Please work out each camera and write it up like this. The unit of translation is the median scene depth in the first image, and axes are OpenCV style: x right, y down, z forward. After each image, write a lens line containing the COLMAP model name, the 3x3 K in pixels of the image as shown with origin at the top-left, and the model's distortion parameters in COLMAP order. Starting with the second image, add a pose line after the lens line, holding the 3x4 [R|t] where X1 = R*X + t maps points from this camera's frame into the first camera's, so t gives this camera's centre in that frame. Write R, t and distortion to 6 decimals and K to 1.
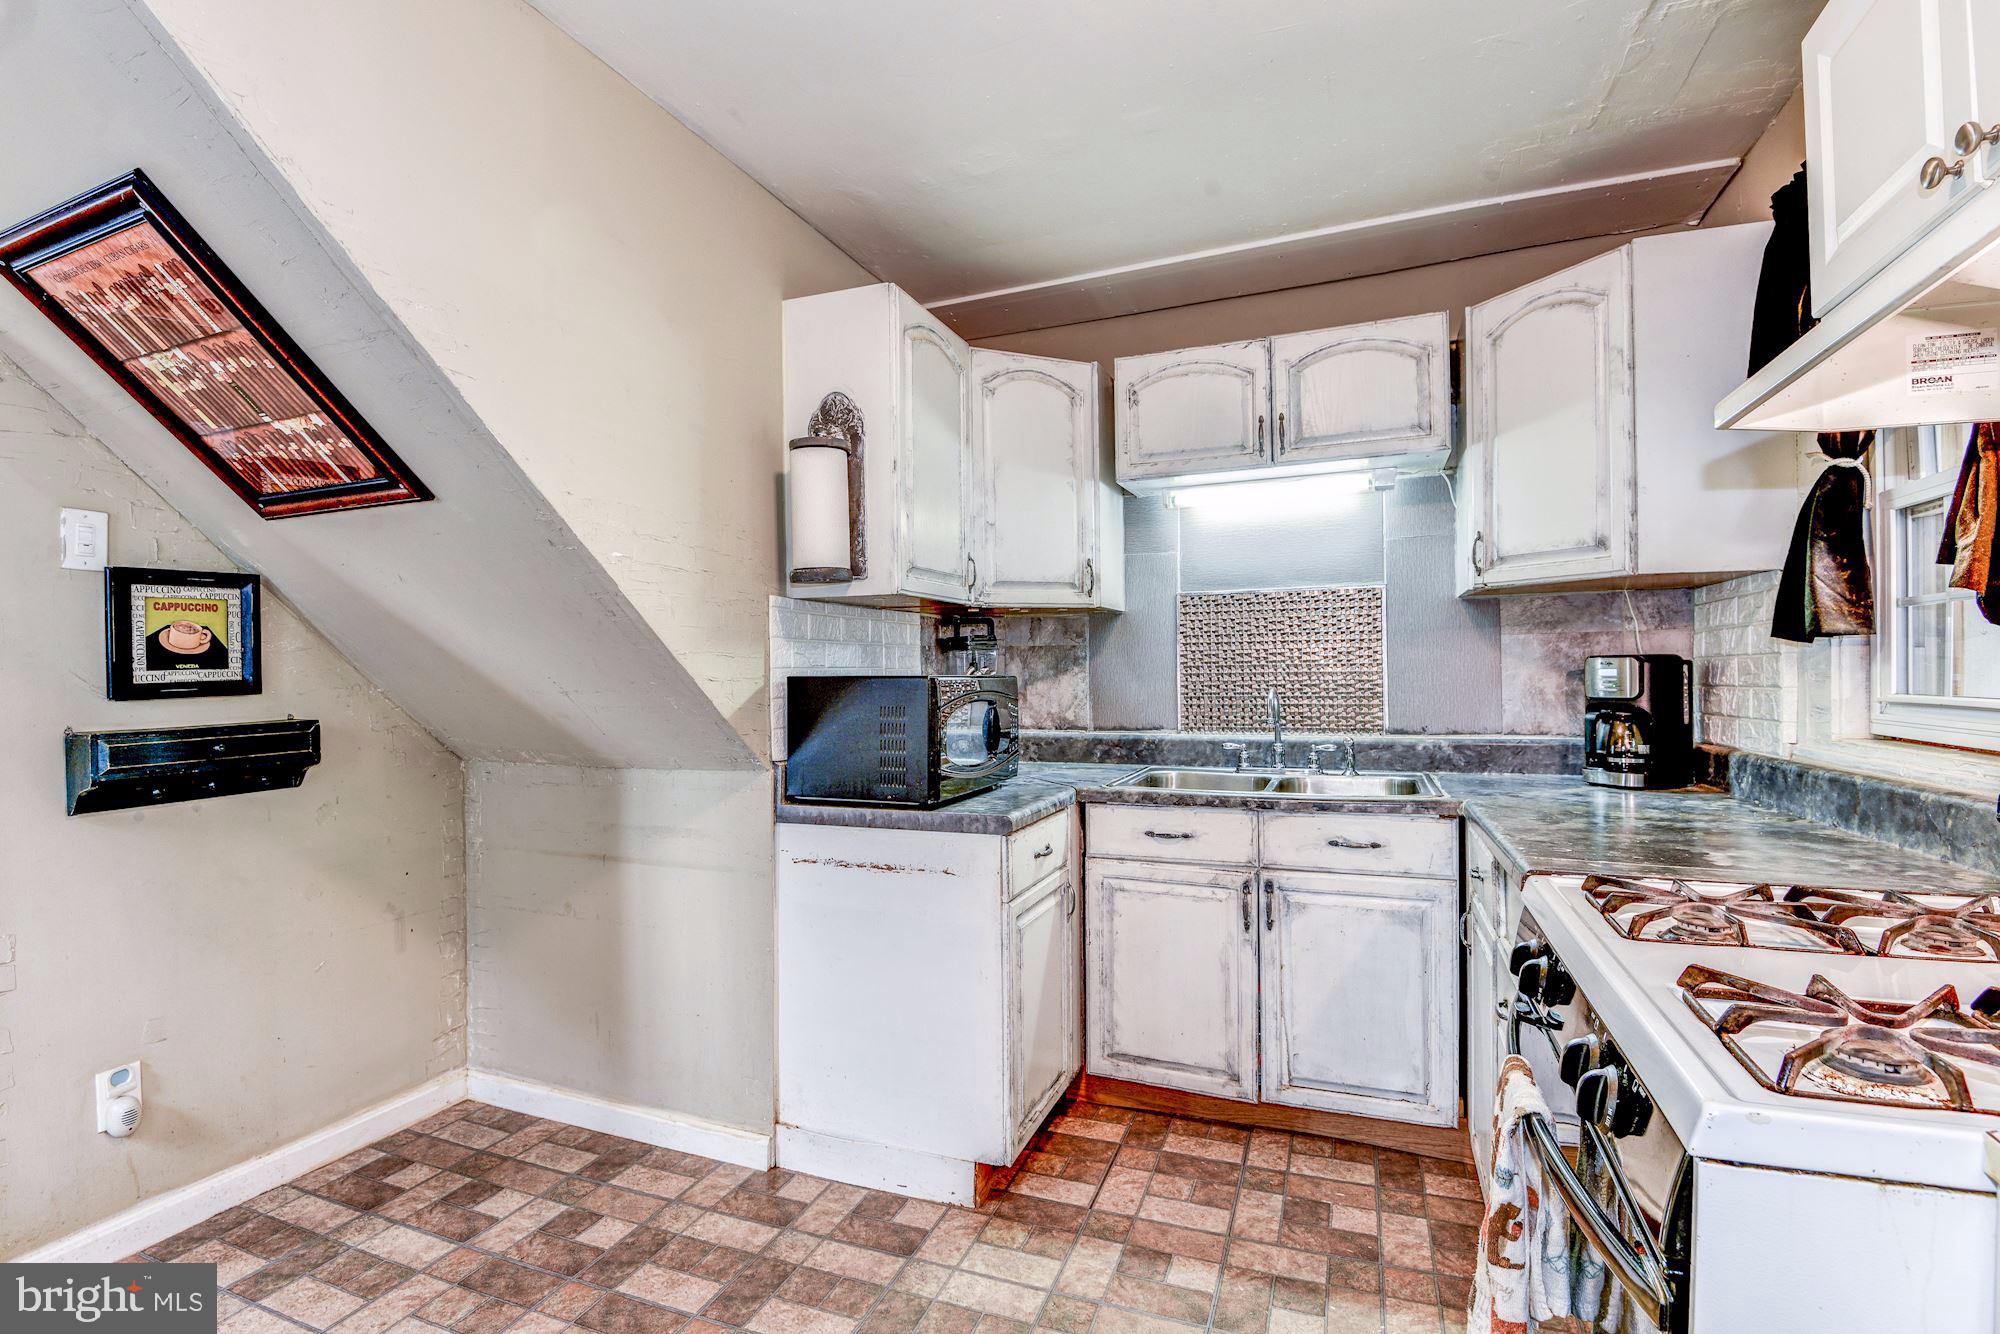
lens RADIAL K [[921.0, 0, 997.2], [0, 921.0, 675.6], [0, 0, 1]] dist [-0.030288, -0.006963]
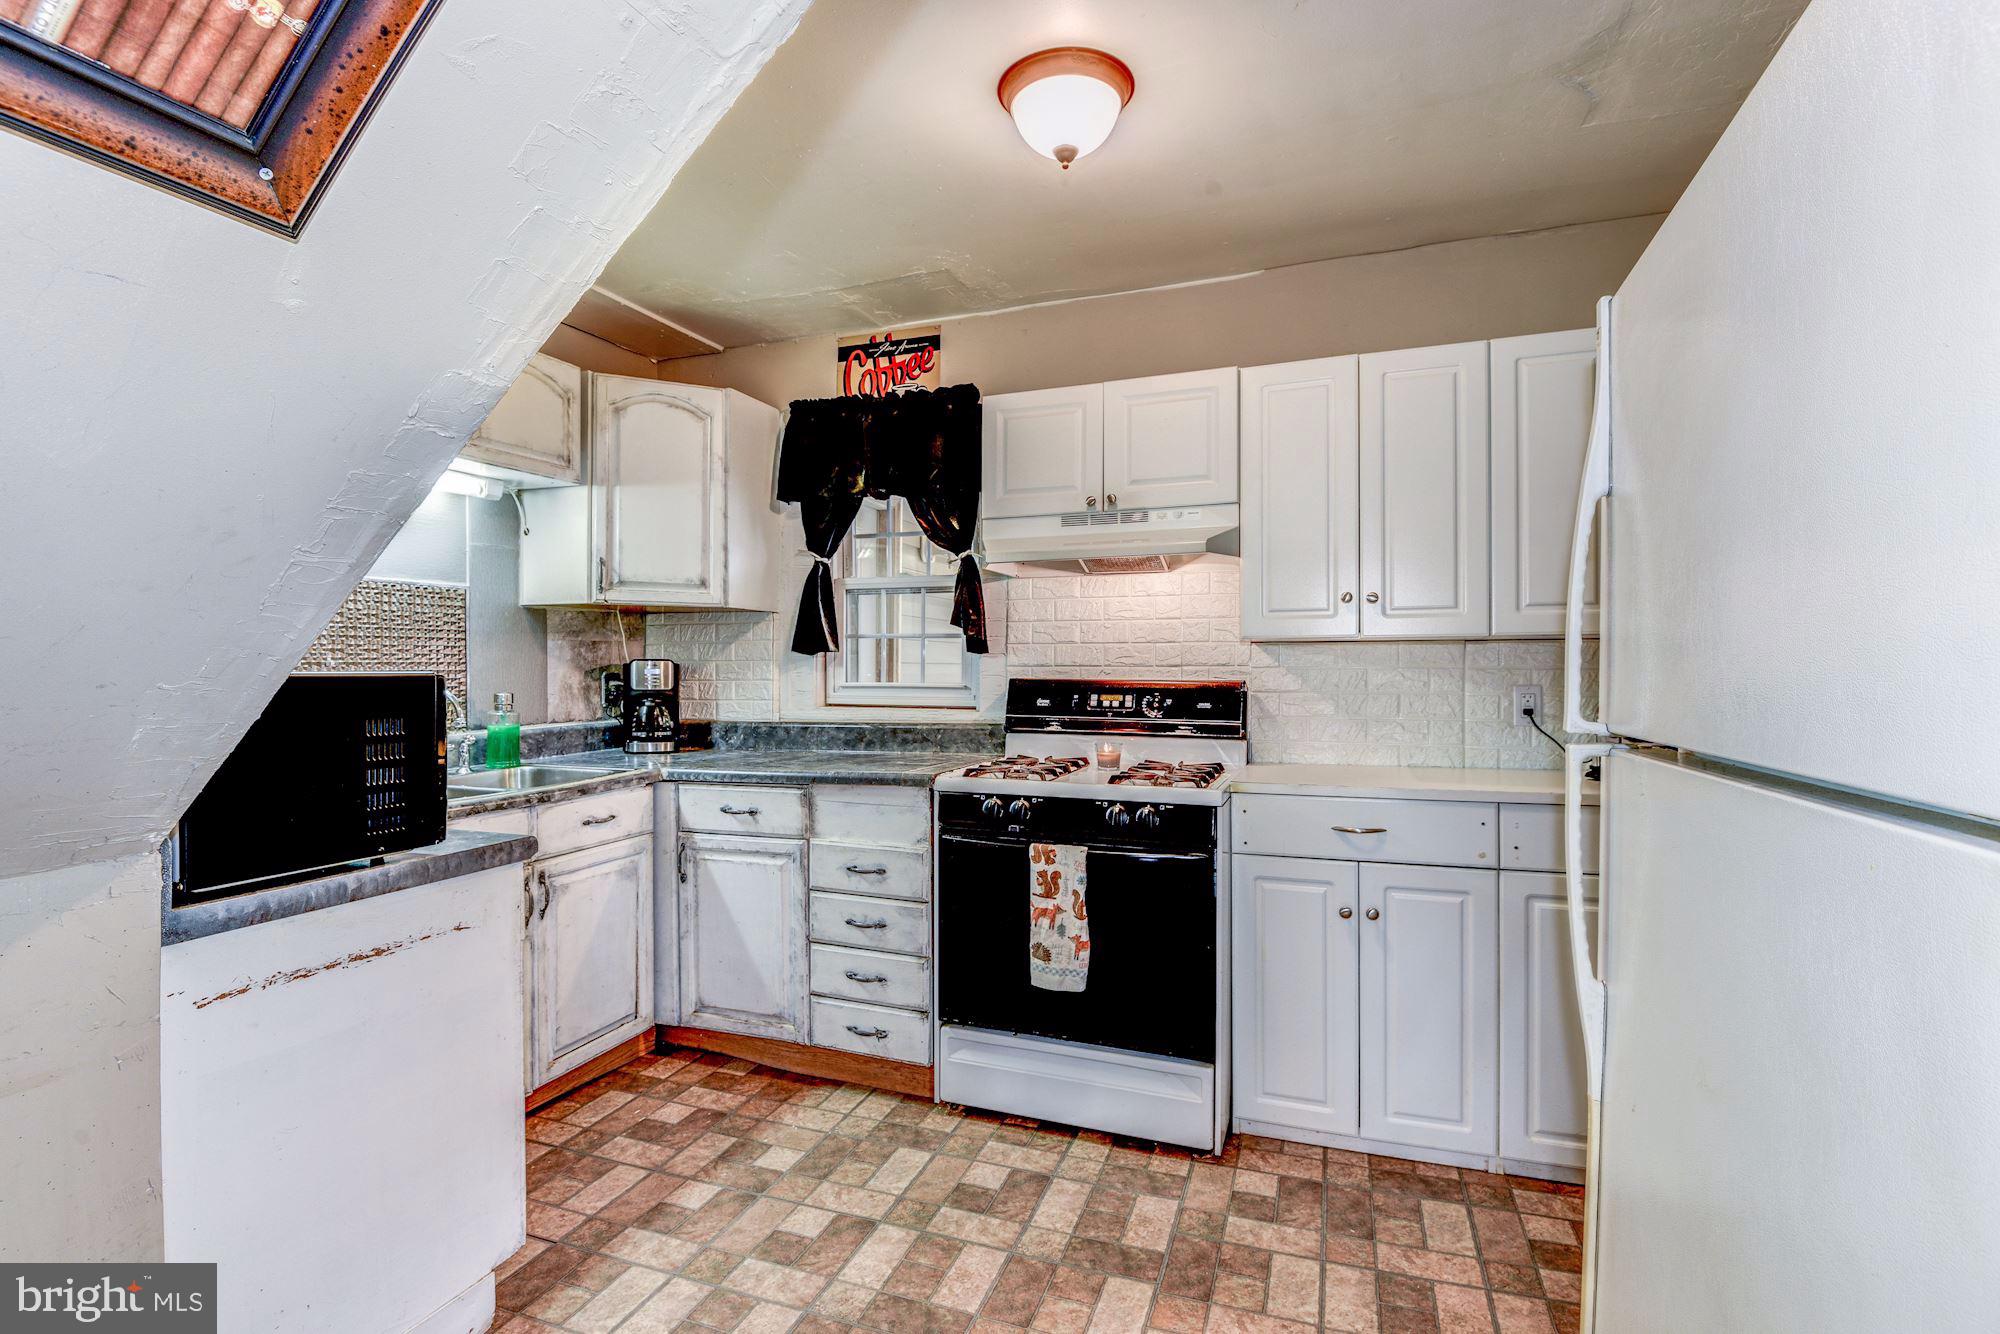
lens RADIAL K [[921.0, 0, 985.4], [0, 921.0, 673.9], [0, 0, 1]] dist [-0.030288, -0.006963]
pose [[-0.014117, 0.000050, 0.999900, -0.792505], [0.003020, 0.999995, -0.000007, 0.001819], [-0.999896, 0.003020, -0.014117, 0.543985]]
